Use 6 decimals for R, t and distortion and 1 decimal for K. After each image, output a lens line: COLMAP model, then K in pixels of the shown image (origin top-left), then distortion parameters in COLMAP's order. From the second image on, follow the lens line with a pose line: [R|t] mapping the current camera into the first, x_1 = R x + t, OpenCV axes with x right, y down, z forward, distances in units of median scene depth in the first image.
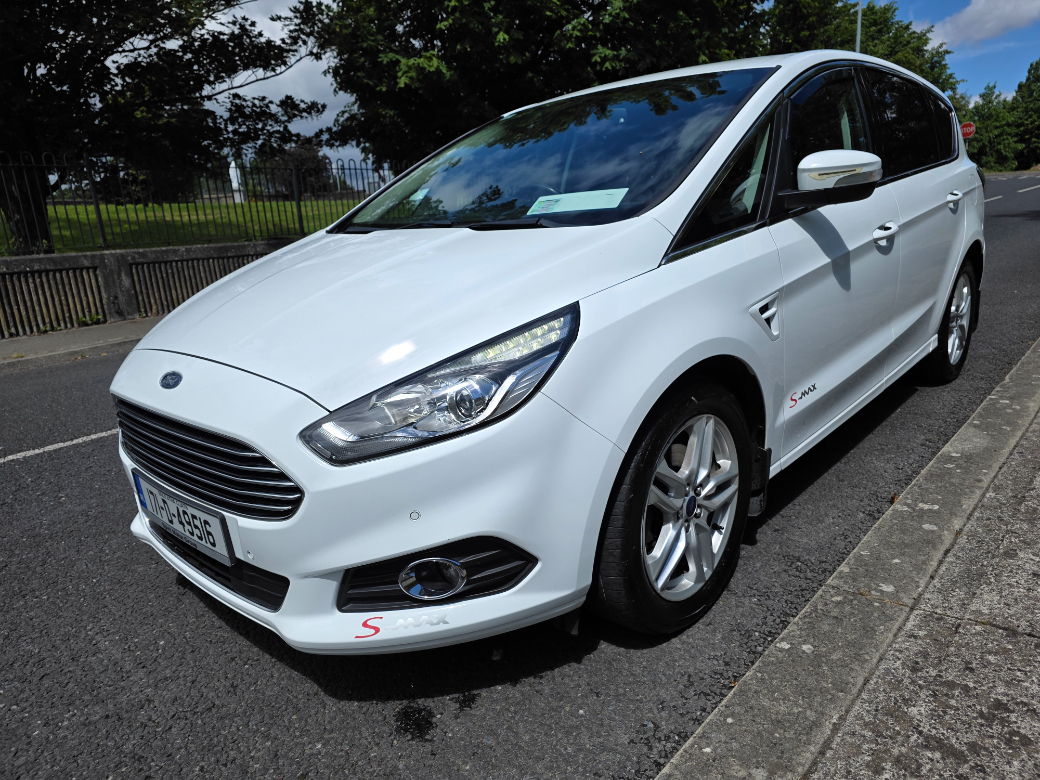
lens RADIAL K [[719.6, 0, 521.4], [0, 719.6, 392.4], [0, 0, 1]] dist [0.000690, -0.002370]
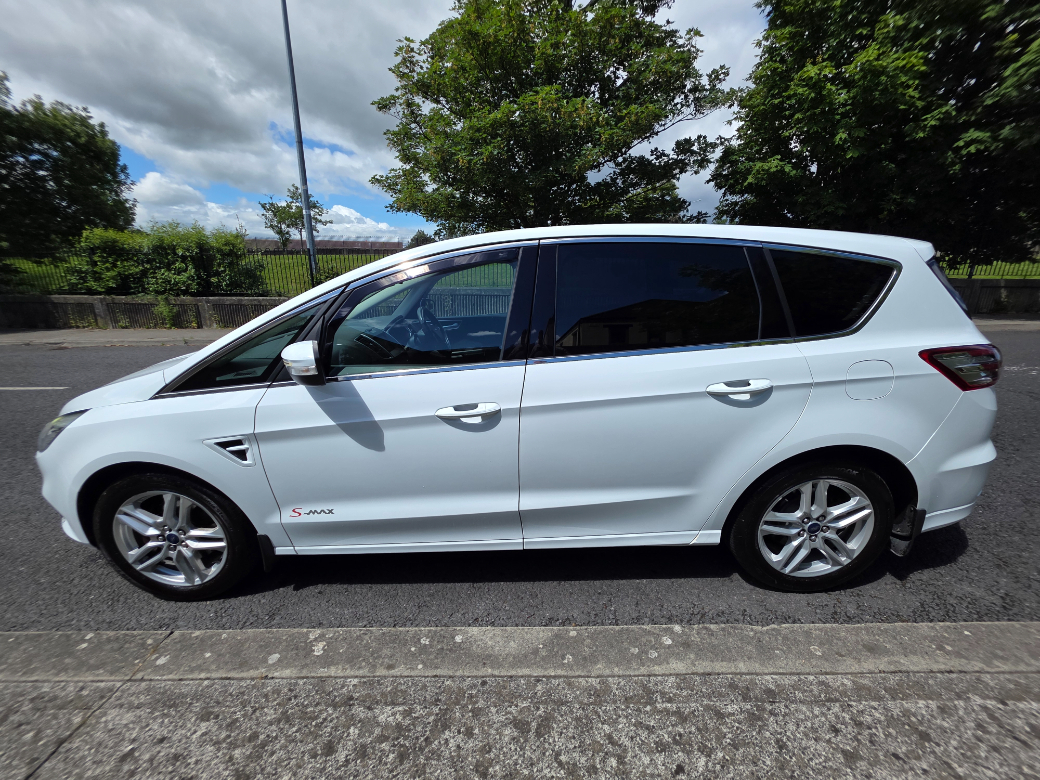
lens RADIAL K [[421.3, 0, 518.0], [0, 421.3, 393.0], [0, 0, 1]] dist [-0.000013, -0.000136]
pose [[0.665340, 0.275569, -0.693819, 1.071102], [-0.221456, 0.960400, 0.169083, -0.405912], [0.712938, 0.041153, 0.700019, 0.681394]]
